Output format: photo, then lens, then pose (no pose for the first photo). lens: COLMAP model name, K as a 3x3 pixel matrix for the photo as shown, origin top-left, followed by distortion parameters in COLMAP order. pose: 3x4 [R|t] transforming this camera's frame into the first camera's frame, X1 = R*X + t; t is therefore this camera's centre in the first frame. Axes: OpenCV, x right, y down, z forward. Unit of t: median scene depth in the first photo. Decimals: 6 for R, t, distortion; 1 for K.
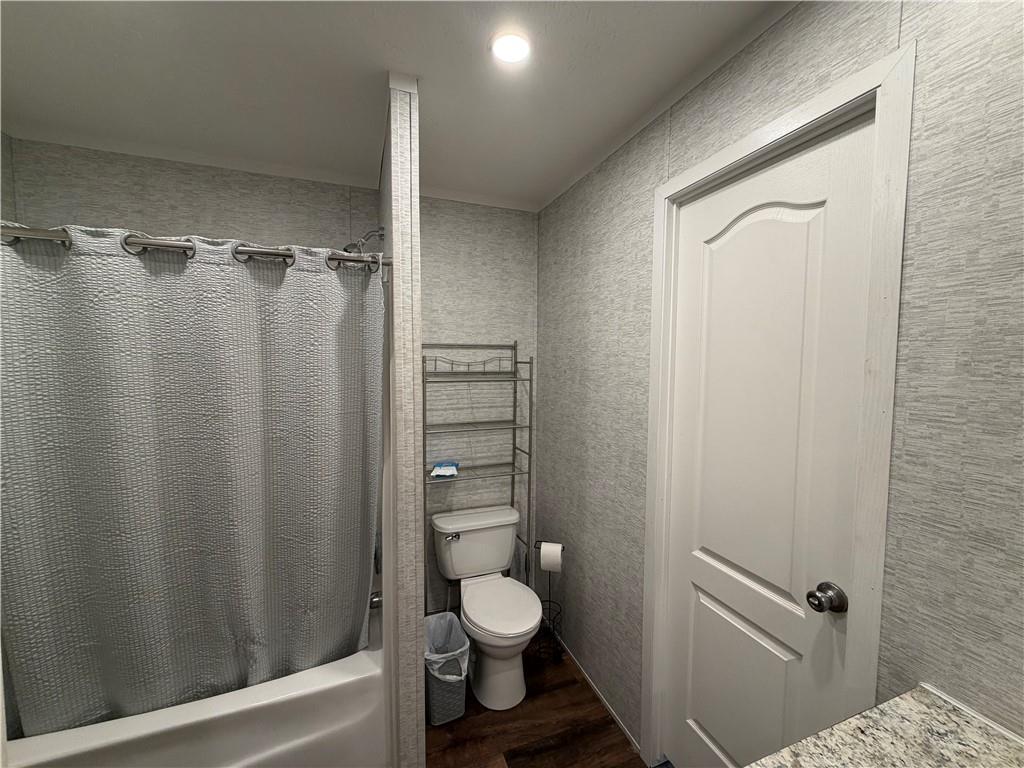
lens RADIAL K [[405.0, 0, 510.4], [0, 405.0, 385.0], [0, 0, 1]] dist [-0.000865, -0.000014]
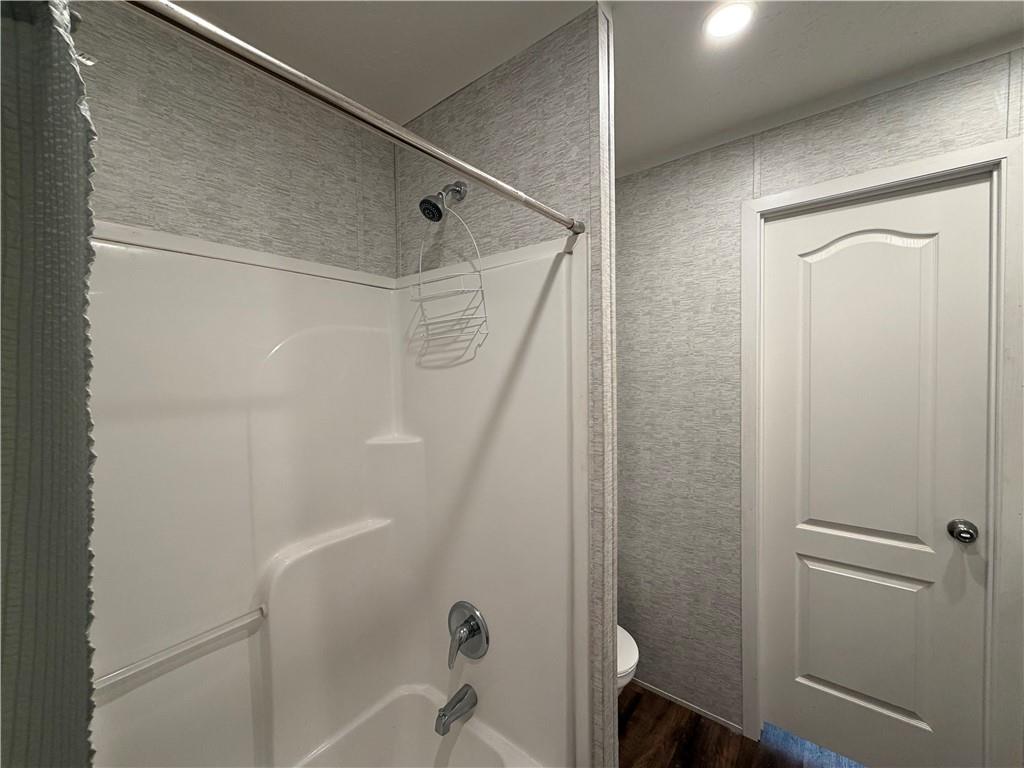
lens RADIAL K [[408.1, 0, 509.8], [0, 408.1, 384.8], [0, 0, 1]] dist [0.000661, 0.000392]
pose [[0.854661, -0.035018, 0.518005, -0.777231], [0.051878, 0.998490, -0.018095, -0.002946], [-0.516589, 0.042338, 0.855186, 0.403705]]
